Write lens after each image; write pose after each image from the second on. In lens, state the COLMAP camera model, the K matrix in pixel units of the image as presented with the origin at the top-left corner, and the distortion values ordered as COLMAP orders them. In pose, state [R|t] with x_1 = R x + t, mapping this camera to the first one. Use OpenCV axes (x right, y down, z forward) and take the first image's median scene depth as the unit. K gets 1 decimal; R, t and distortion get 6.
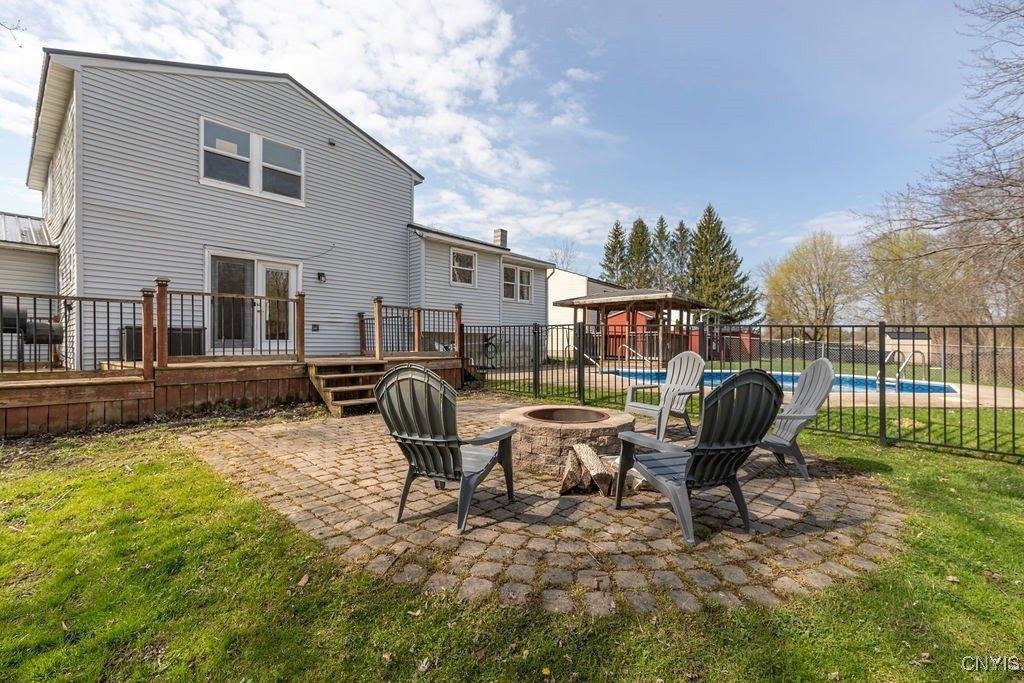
lens RADIAL K [[454.3, 0, 510.1], [0, 454.3, 347.7], [0, 0, 1]] dist [0.001611, 0.000000]
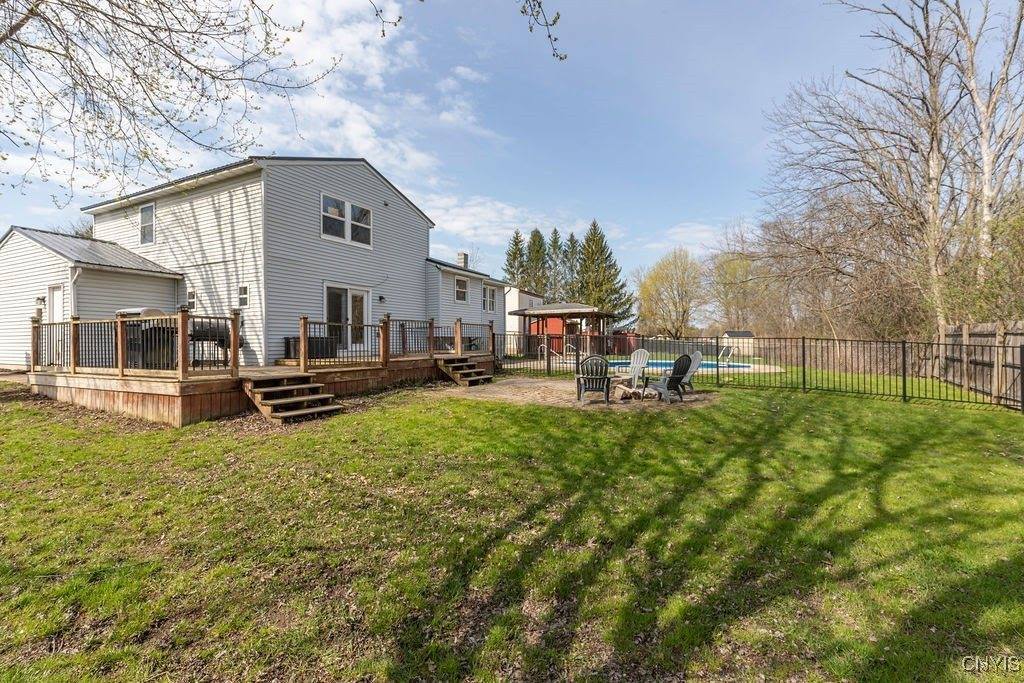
lens RADIAL K [[467.6, 0, 506.4], [0, 467.6, 357.8], [0, 0, 1]] dist [0.002966, -0.000357]
pose [[0.968677, -0.016208, 0.247796, -0.066986], [0.009302, 0.999536, 0.029019, -0.001904], [-0.248151, -0.025805, 0.968378, -0.085828]]
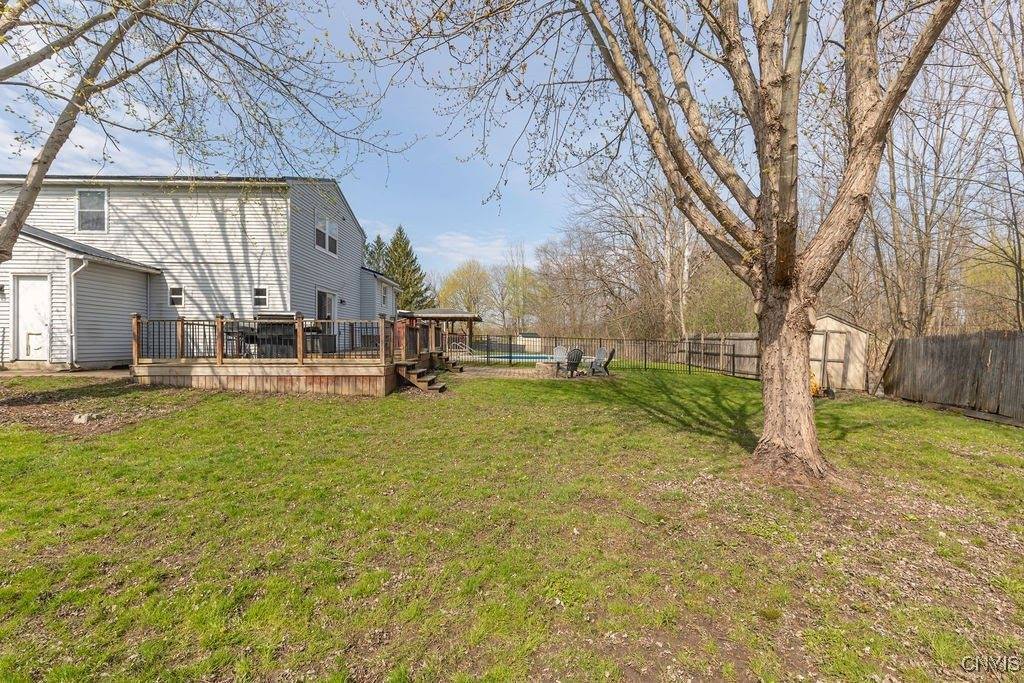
lens RADIAL K [[467.6, 0, 506.4], [0, 467.6, 357.8], [0, 0, 1]] dist [0.002966, -0.000357]
pose [[0.733320, -0.024646, 0.679437, -0.187750], [0.001709, 0.999406, 0.034408, -0.002027], [-0.679882, -0.024071, 0.732926, -0.105664]]
